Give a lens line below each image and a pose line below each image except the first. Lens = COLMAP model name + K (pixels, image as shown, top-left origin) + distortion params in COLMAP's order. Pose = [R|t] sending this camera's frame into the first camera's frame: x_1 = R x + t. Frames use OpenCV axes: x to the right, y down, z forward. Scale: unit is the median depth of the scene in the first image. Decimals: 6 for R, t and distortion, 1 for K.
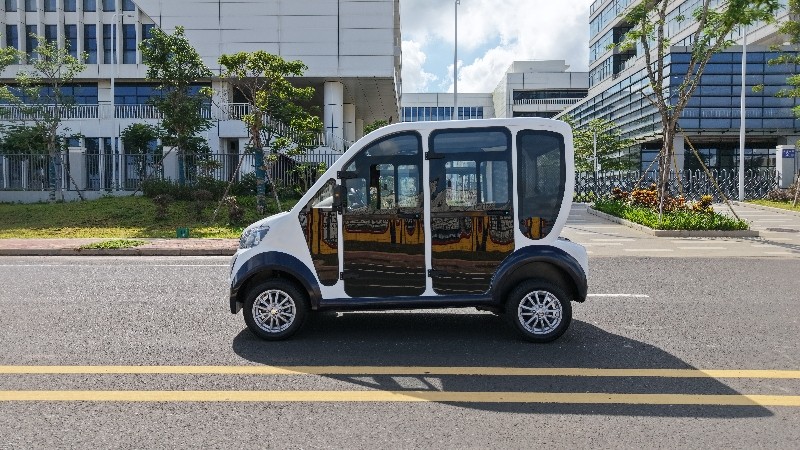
lens RADIAL K [[549.2, 0, 399.3], [0, 549.2, 240.1], [0, 0, 1]] dist [0.008063, 0.003634]
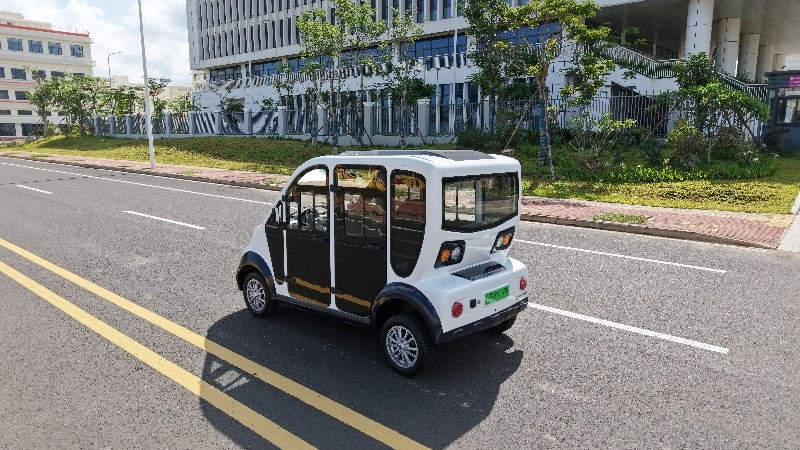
lens RADIAL K [[549.2, 0, 399.3], [0, 549.2, 240.1], [0, 0, 1]] dist [0.008063, 0.003634]
pose [[0.764492, 0.130407, -0.631305, 0.869256], [-0.044113, 0.987612, 0.150588, -0.220315], [0.643122, -0.087274, 0.760774, 0.221160]]
